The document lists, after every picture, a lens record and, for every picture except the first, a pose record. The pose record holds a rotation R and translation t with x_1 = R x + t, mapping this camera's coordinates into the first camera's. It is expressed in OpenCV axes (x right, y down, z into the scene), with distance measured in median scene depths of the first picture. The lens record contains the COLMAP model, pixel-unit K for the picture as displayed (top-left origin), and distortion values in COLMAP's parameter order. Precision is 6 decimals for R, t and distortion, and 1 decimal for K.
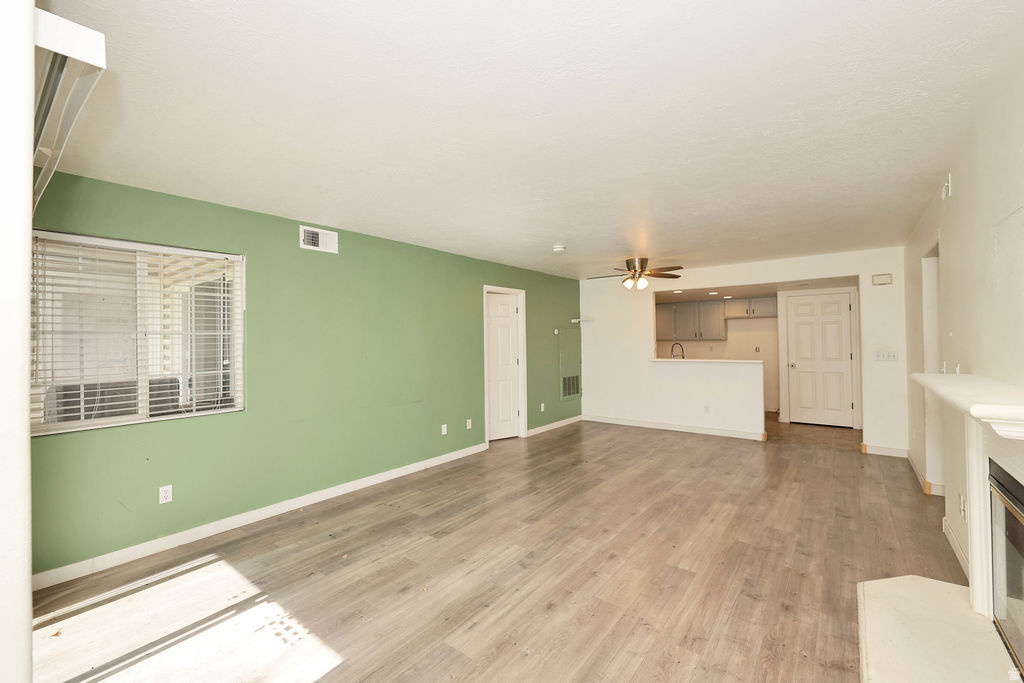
lens RADIAL K [[431.8, 0, 509.2], [0, 431.8, 340.0], [0, 0, 1]] dist [-0.000165, 0.000372]
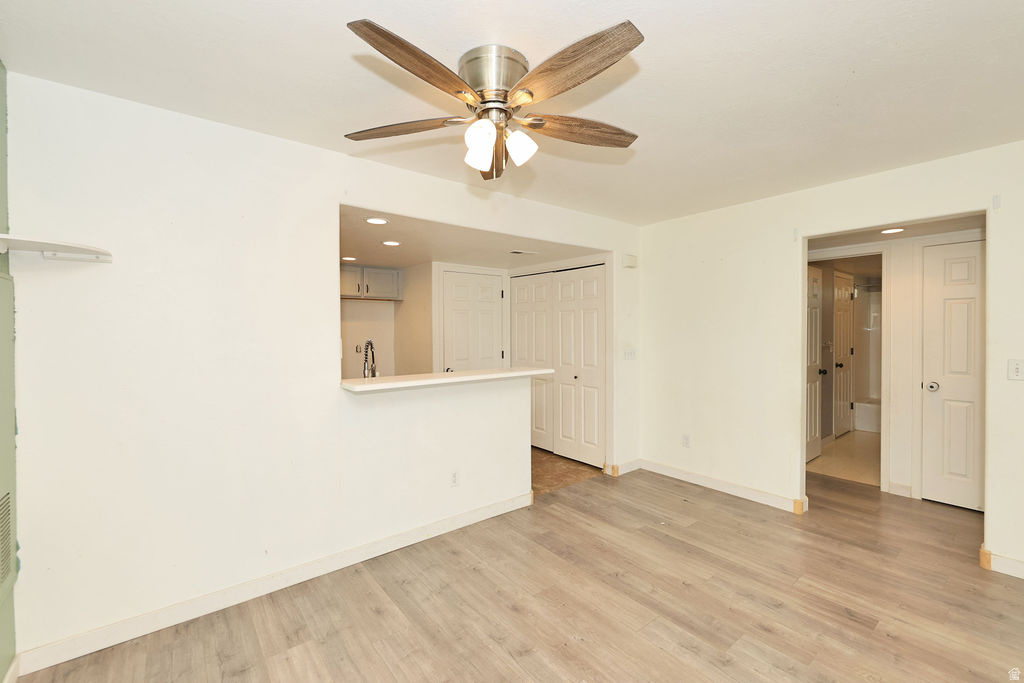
lens RADIAL K [[431.8, 0, 511.3], [0, 431.8, 337.4], [0, 0, 1]] dist [-0.000165, 0.000372]
pose [[0.220791, -0.002496, 0.975318, 0.015010], [0.000097, 0.999997, 0.002538, 0.005443], [-0.975321, -0.000466, 0.220791, 1.552116]]
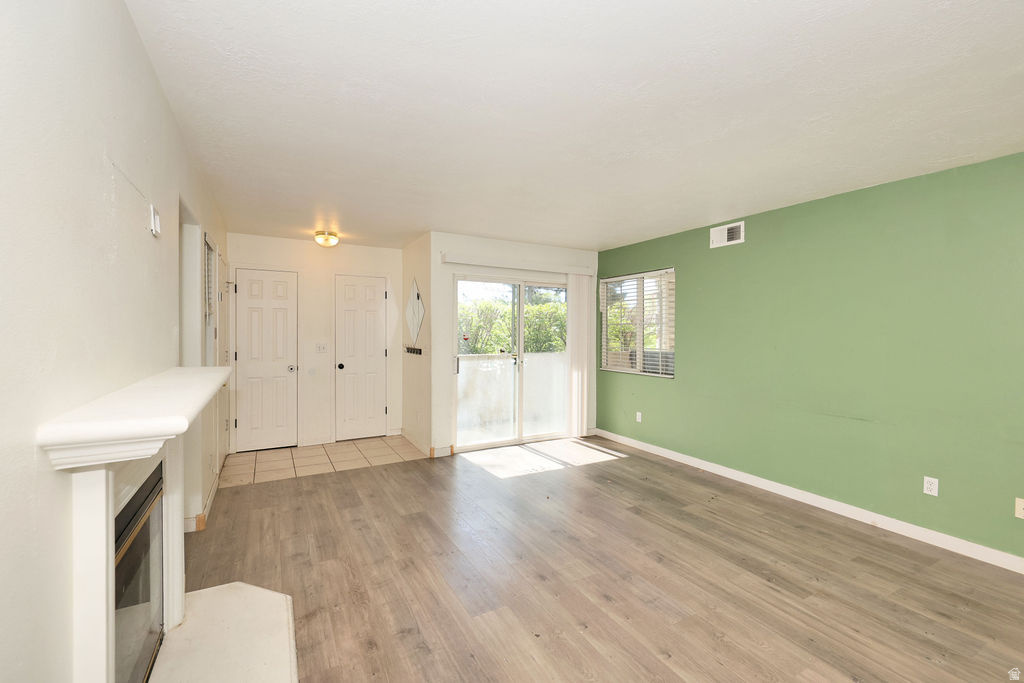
lens RADIAL K [[431.8, 0, 513.9], [0, 431.8, 345.8], [0, 0, 1]] dist [-0.000165, 0.000372]
pose [[-0.383795, 0.041053, -0.922505, 0.859593], [-0.002089, 0.998970, 0.045325, -0.004967], [0.923416, 0.019323, -0.383314, 1.044661]]
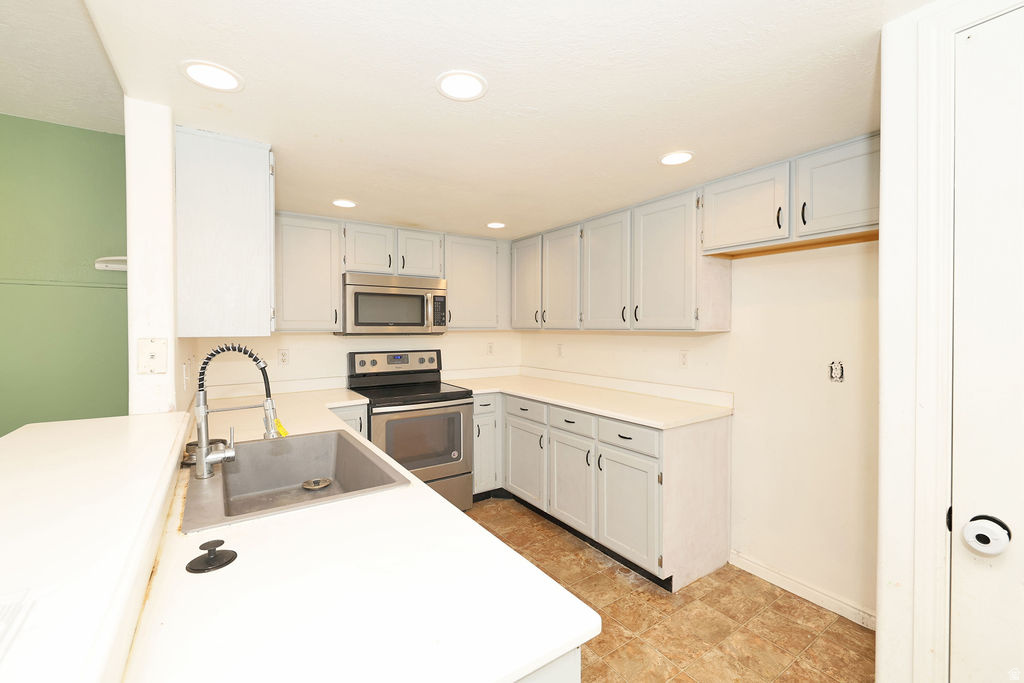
lens RADIAL K [[431.8, 0, 511.1], [0, 431.8, 336.7], [0, 0, 1]] dist [-0.000165, 0.000372]
pose [[0.951393, 0.017188, -0.307499, 1.145695], [-0.009514, 0.999605, 0.026437, -0.010059], [0.307832, -0.022226, 0.951181, 1.708332]]
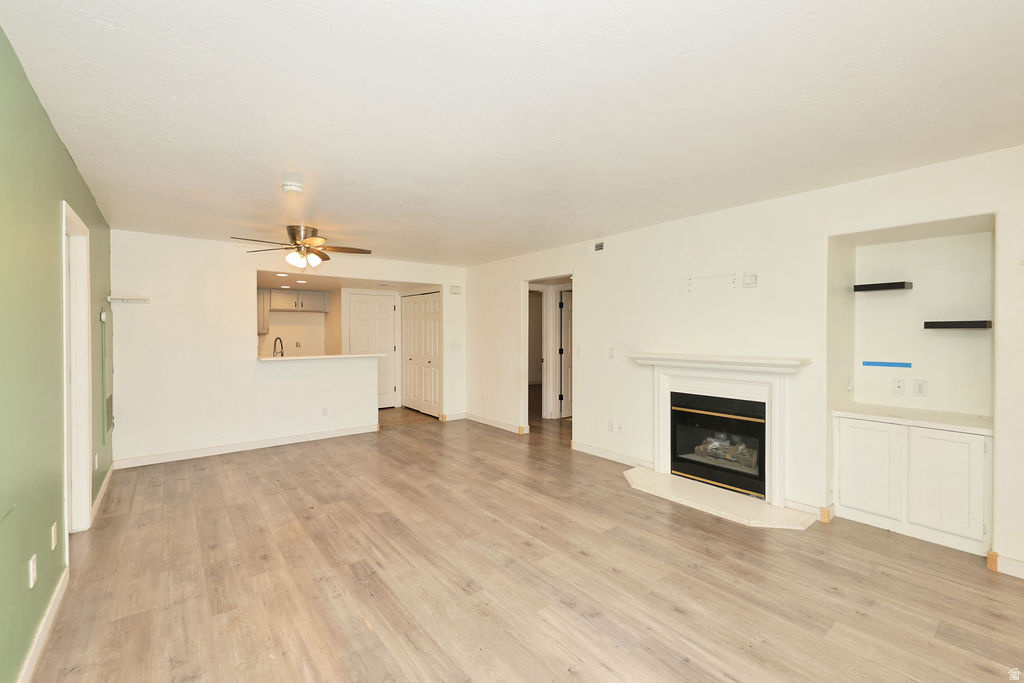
lens RADIAL K [[431.8, 0, 514.4], [0, 431.8, 343.2], [0, 0, 1]] dist [-0.000165, 0.000372]
pose [[0.225104, -0.012146, 0.974259, -0.610993], [-0.004115, 0.999902, 0.013416, 0.010213], [-0.974326, -0.007030, 0.225032, 0.769006]]
